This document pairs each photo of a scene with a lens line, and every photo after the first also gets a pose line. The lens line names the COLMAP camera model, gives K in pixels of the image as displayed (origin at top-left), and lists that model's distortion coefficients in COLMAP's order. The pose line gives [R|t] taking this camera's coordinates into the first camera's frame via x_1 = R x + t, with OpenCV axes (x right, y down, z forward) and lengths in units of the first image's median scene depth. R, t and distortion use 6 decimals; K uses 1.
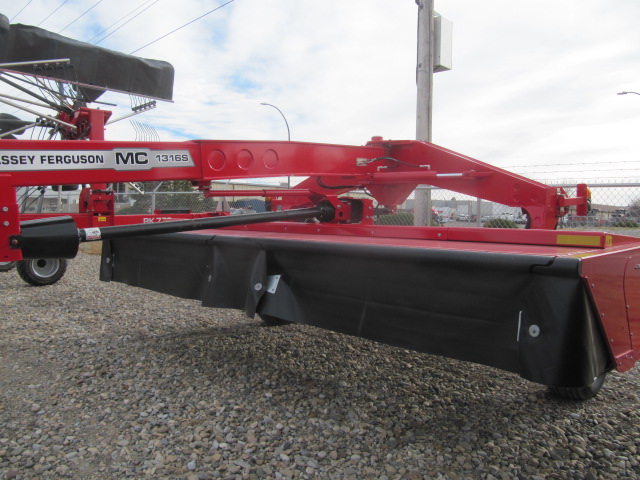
lens RADIAL K [[529.5, 0, 317.4], [0, 529.5, 239.1], [0, 0, 1]] dist [-0.051128, 0.022721]
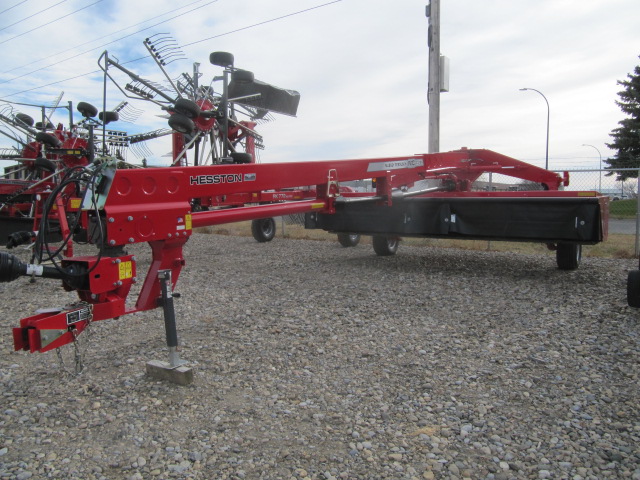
lens RADIAL K [[529.5, 0, 322.2], [0, 529.5, 240.7], [0, 0, 1]] dist [-0.051128, 0.022721]
pose [[0.980951, -0.036438, 0.190809, -0.858278], [0.029156, 0.998740, 0.040835, 0.058777], [-0.192056, -0.034494, 0.980777, -0.874628]]
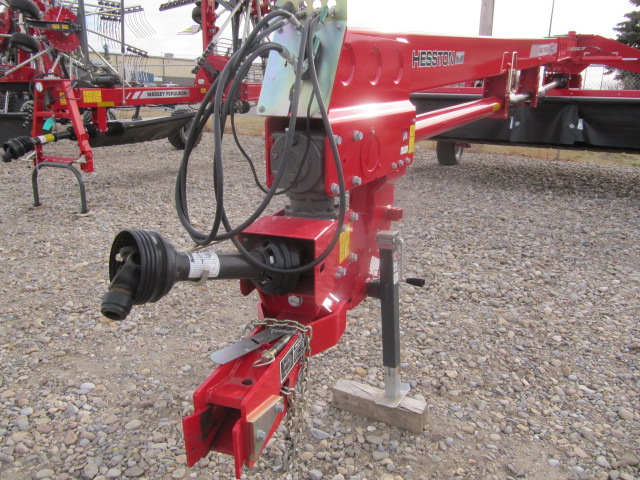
lens RADIAL K [[529.5, 0, 317.6], [0, 529.5, 238.5], [0, 0, 1]] dist [-0.051128, 0.022721]
pose [[0.968645, -0.071081, 0.238063, -1.113350], [0.014579, 0.972811, 0.231142, 0.032833], [-0.248020, -0.220423, 0.943345, -0.403860]]
